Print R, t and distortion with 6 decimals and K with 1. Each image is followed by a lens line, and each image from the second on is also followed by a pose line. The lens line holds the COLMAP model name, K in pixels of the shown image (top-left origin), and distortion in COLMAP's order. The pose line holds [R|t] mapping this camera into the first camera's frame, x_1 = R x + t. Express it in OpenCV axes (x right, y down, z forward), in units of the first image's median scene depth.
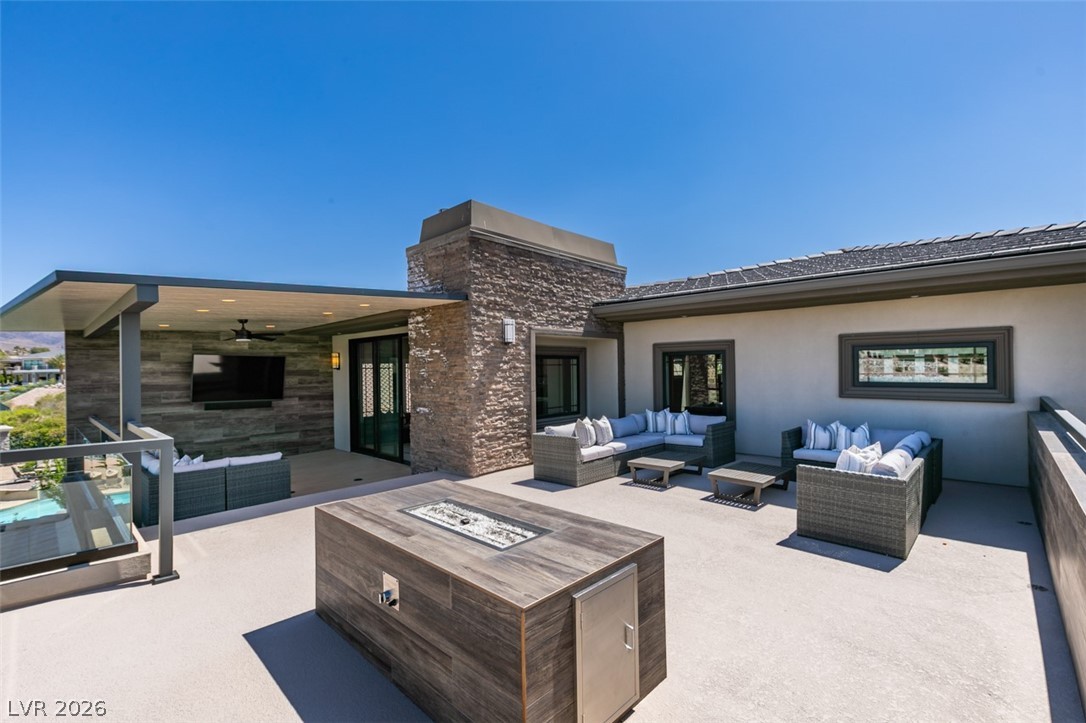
lens RADIAL K [[484.0, 0, 542.5], [0, 484.0, 363.3], [0, 0, 1]] dist [-0.002851, 0.001113]
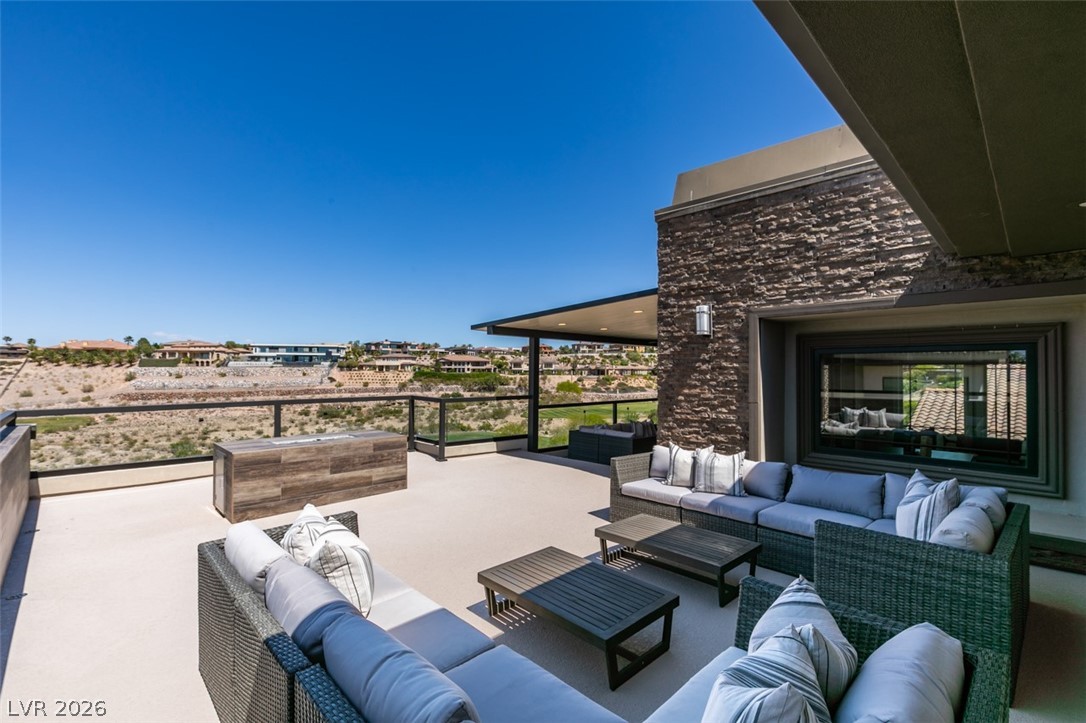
lens RADIAL K [[484.0, 0, 543.2], [0, 484.0, 365.7], [0, 0, 1]] dist [-0.002851, 0.001113]
pose [[-0.041287, -0.003233, -0.999142, 0.699487], [0.005386, 0.999980, -0.003458, 0.006343], [0.999133, -0.005524, -0.041268, 0.759090]]
